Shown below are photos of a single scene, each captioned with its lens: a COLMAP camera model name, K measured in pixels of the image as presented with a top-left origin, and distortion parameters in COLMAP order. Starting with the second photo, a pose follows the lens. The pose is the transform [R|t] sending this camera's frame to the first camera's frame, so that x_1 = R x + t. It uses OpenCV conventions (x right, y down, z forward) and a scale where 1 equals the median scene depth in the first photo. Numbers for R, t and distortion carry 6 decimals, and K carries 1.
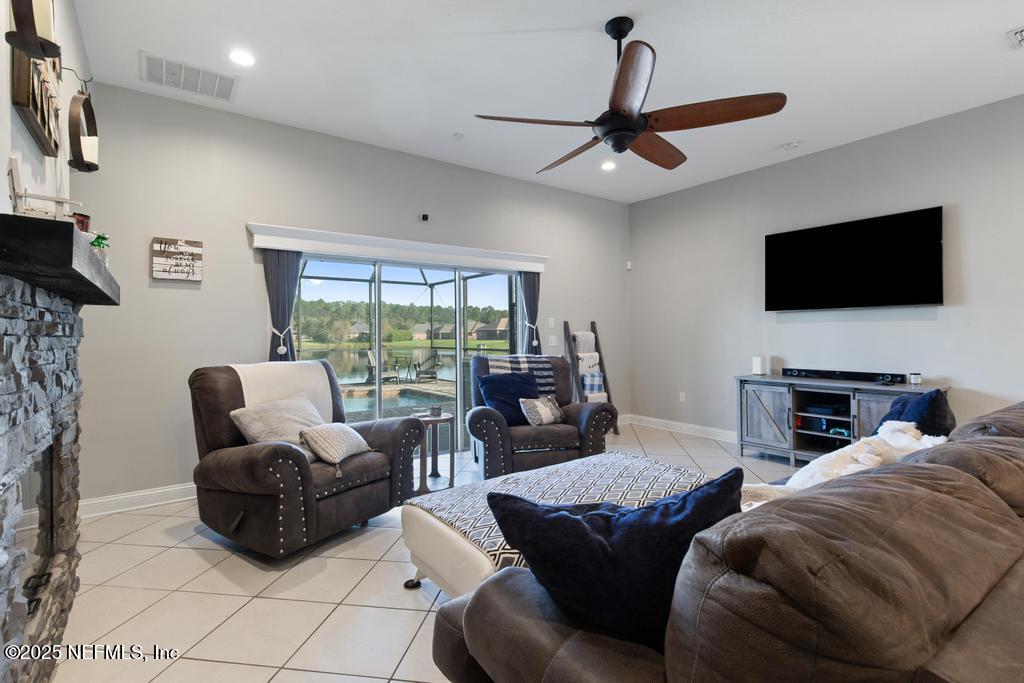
lens RADIAL K [[493.5, 0, 513.5], [0, 493.5, 328.1], [0, 0, 1]] dist [0.002852, 0.000890]
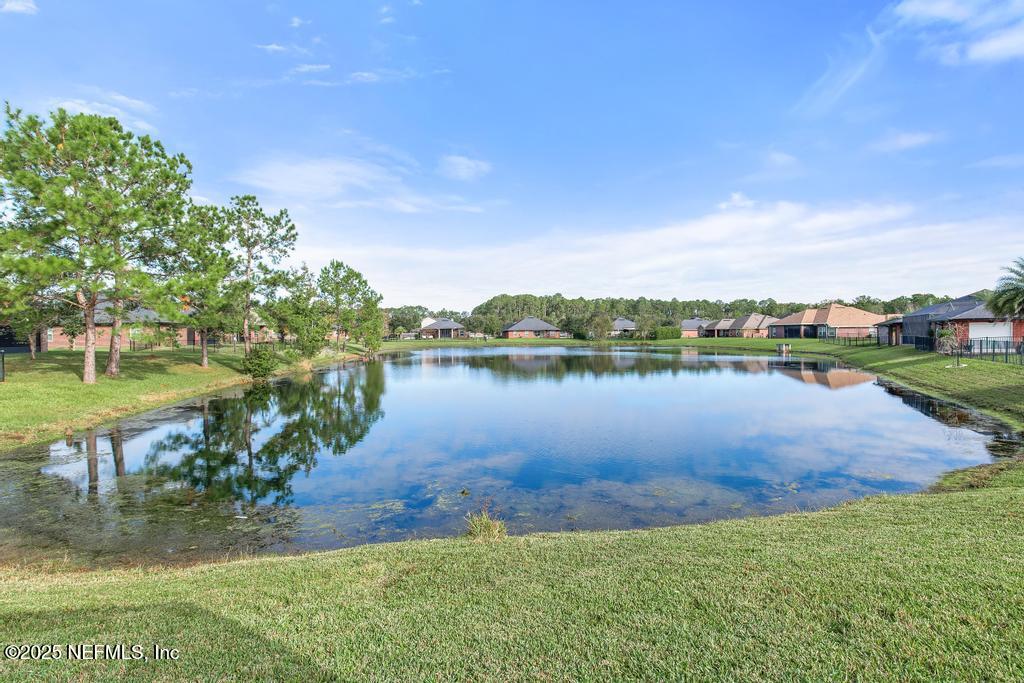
lens RADIAL K [[470.4, 0, 514.6], [0, 470.4, 328.9], [0, 0, 1]] dist [0.002125, 0.000135]
pose [[0.872152, -0.002203, -0.489230, -0.065401], [0.003895, 0.999989, 0.002439, 0.005864], [0.489219, -0.004032, 0.872152, 0.161351]]
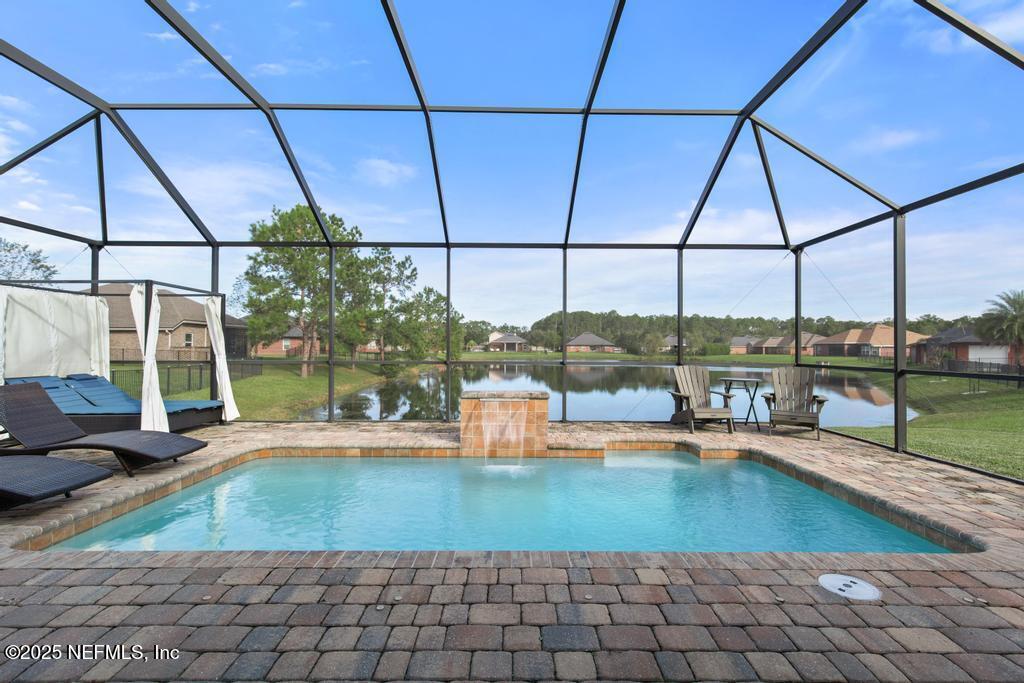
lens RADIAL K [[471.0, 0, 512.0], [0, 471.0, 341.5], [0, 0, 1]] dist [0.003422, 0.000530]
pose [[0.807339, 0.008347, -0.590029, -0.015301], [-0.008853, 0.999959, 0.002032, 0.002105], [0.590021, 0.003583, 0.807380, 0.054776]]
